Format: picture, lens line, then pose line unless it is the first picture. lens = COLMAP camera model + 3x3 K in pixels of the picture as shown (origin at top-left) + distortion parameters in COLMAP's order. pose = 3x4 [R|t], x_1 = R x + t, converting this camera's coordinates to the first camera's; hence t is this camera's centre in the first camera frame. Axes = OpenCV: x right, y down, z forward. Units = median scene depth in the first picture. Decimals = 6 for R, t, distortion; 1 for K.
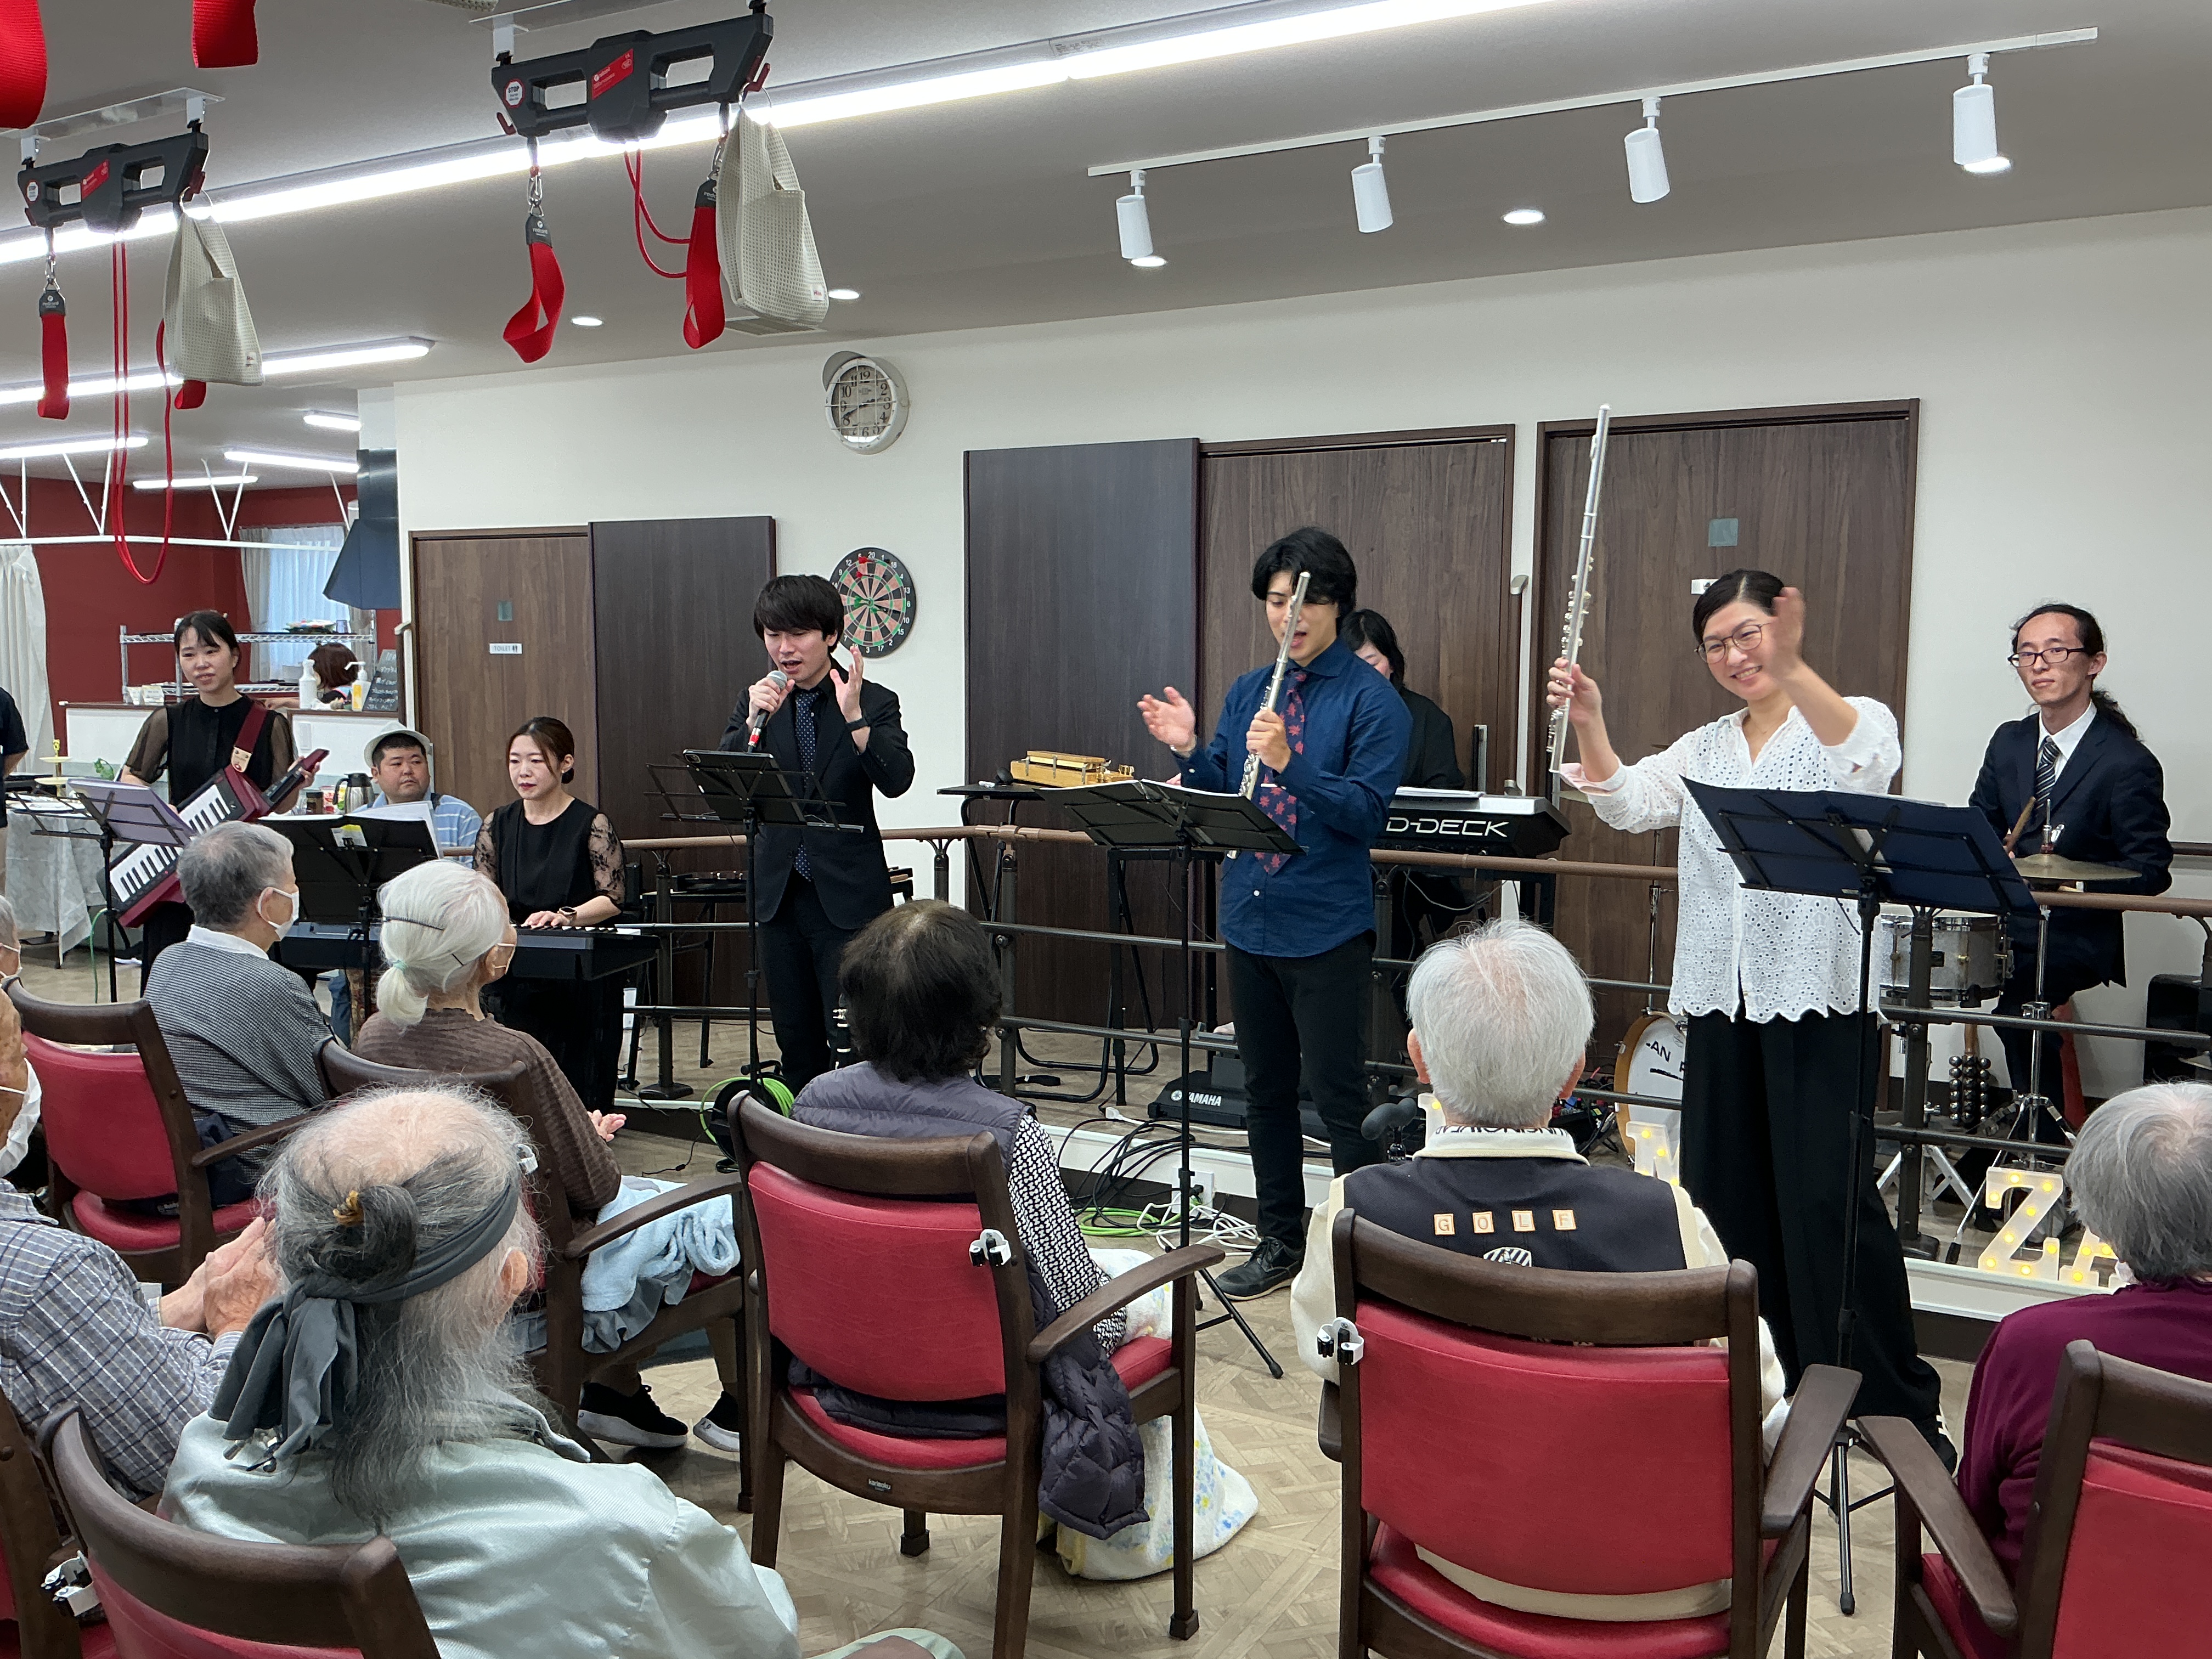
lens RADIAL K [[1873.8, 0, 1106.0], [0, 1873.8, 829.5], [0, 0, 1]] dist [0.050882, -0.009676]
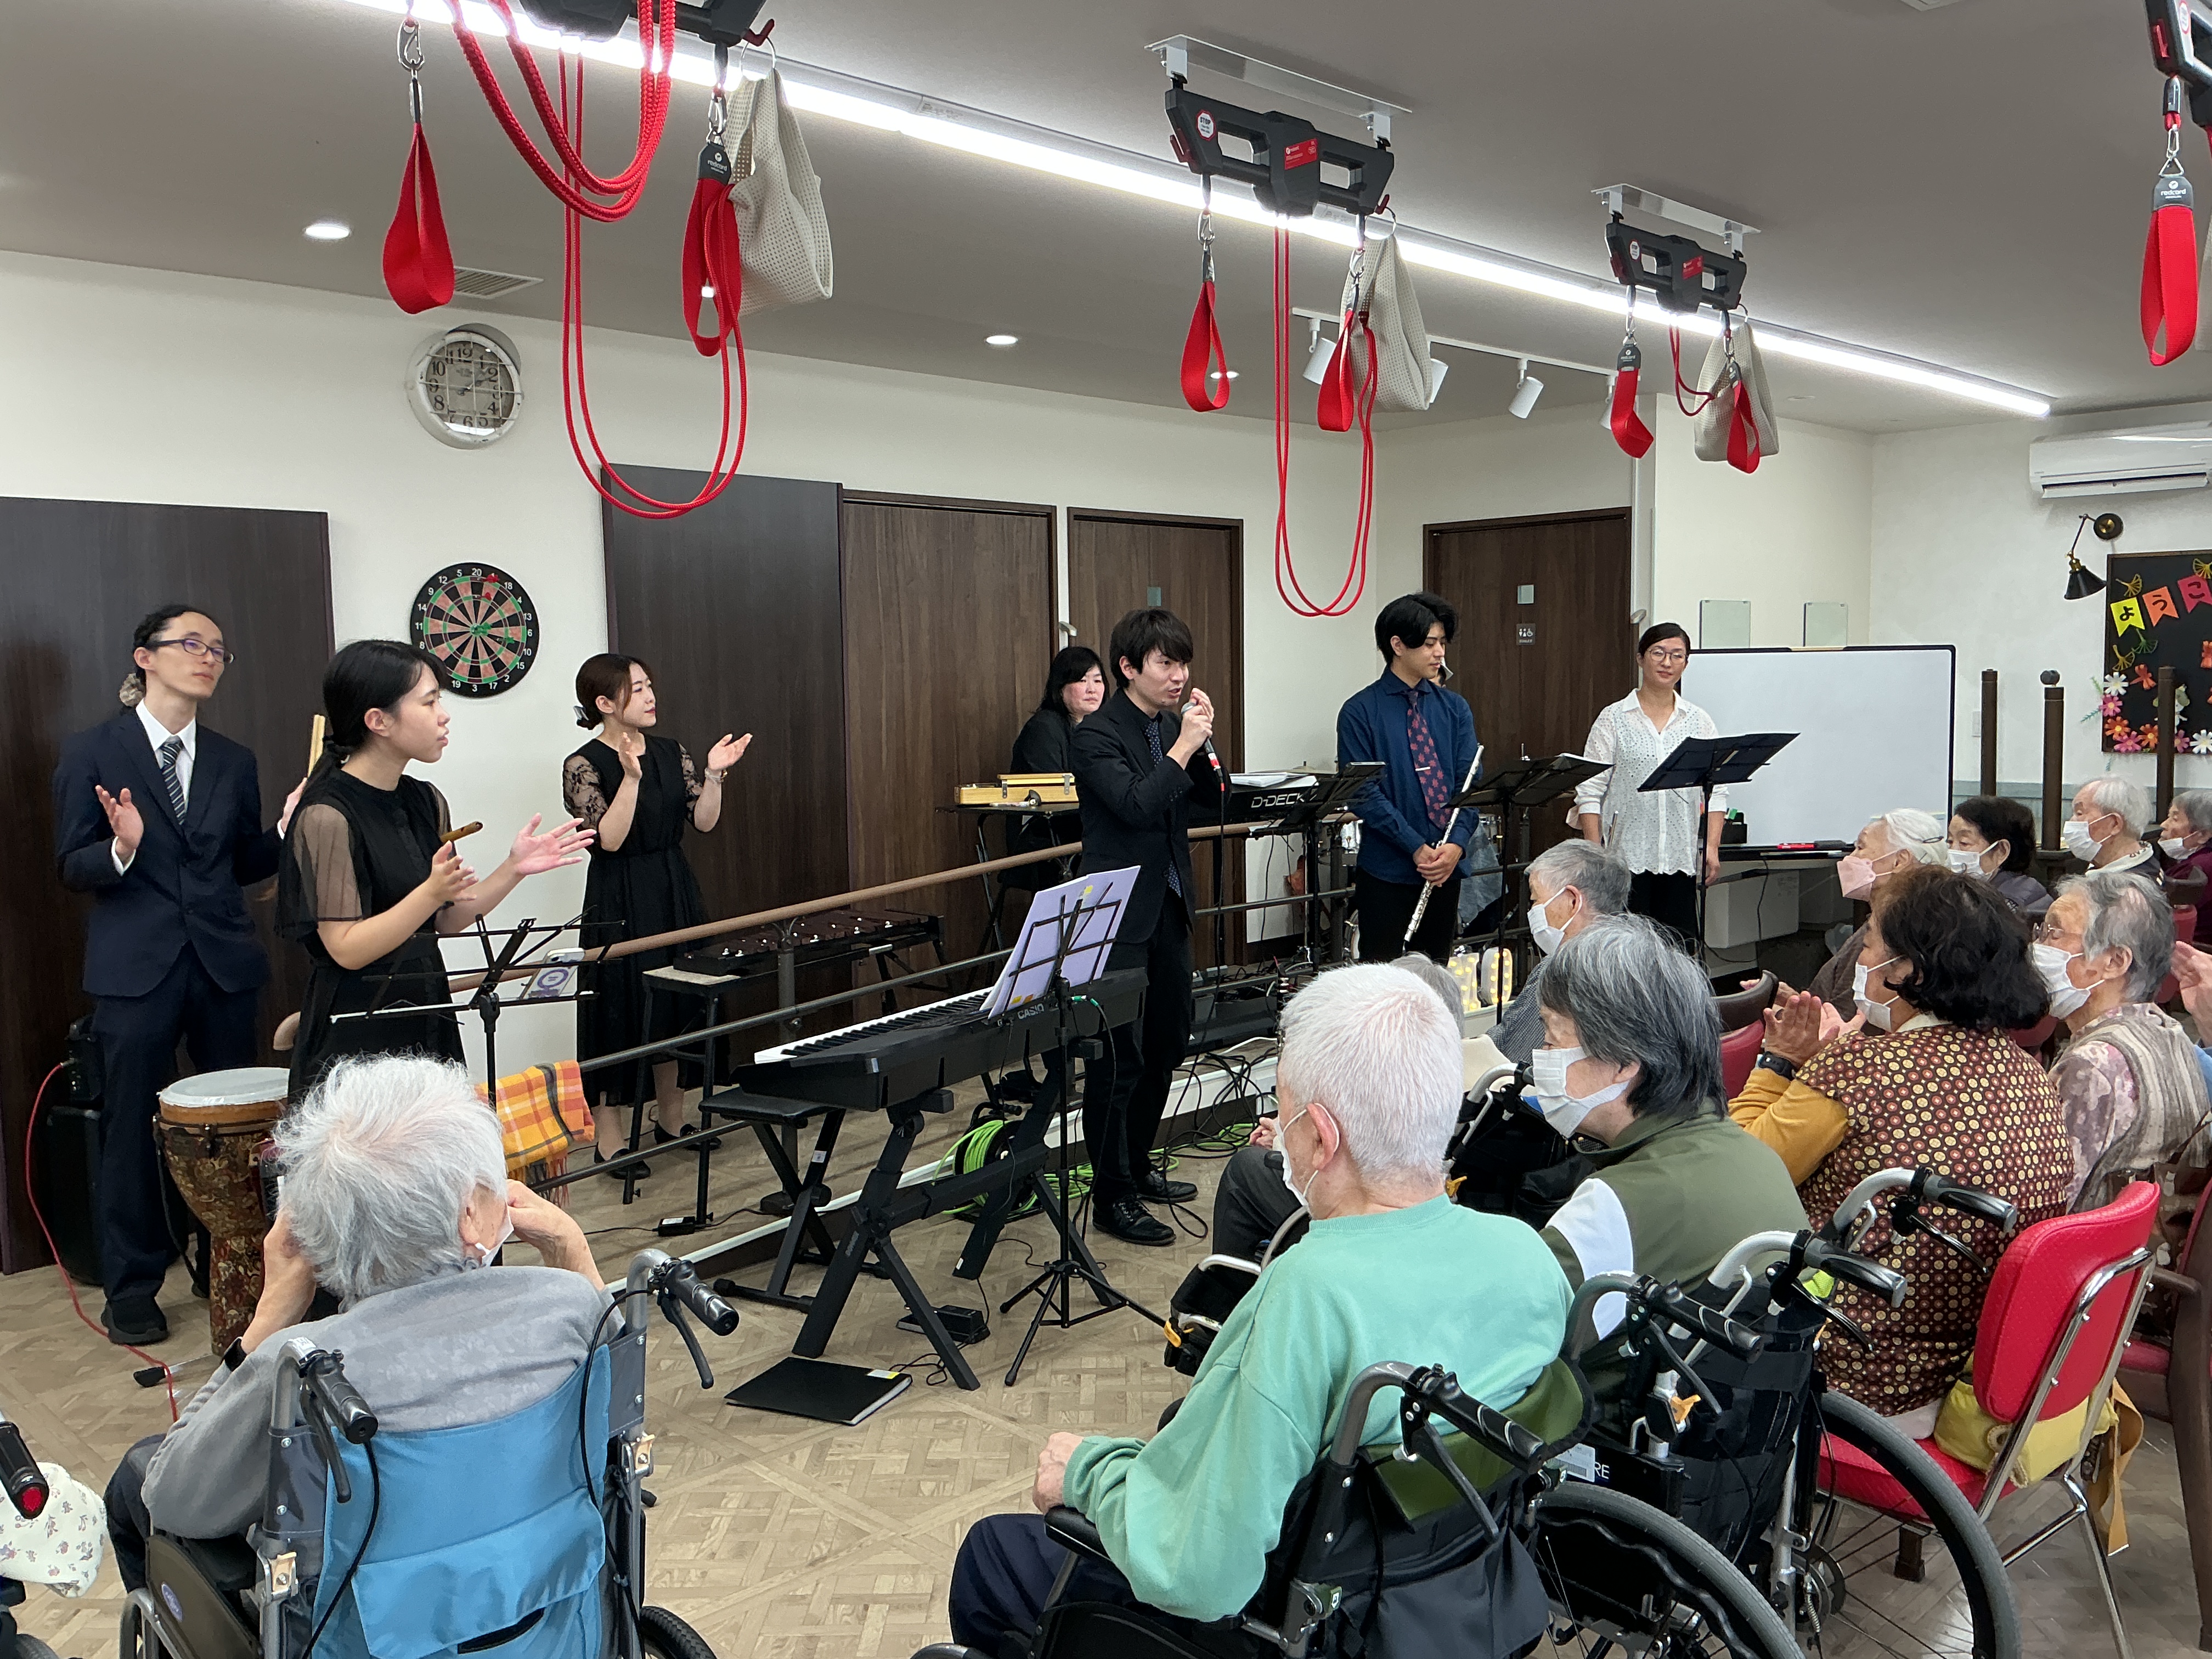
lens RADIAL K [[1788.2, 0, 1106.0], [0, 1788.2, 829.5], [0, 0, 1]] dist [0.078334, -0.164072]
pose [[0.270696, -0.093637, 0.958100, -0.825202], [0.101471, 0.992489, 0.068329, -0.061054], [-0.957302, 0.078723, 0.278164, 0.530548]]
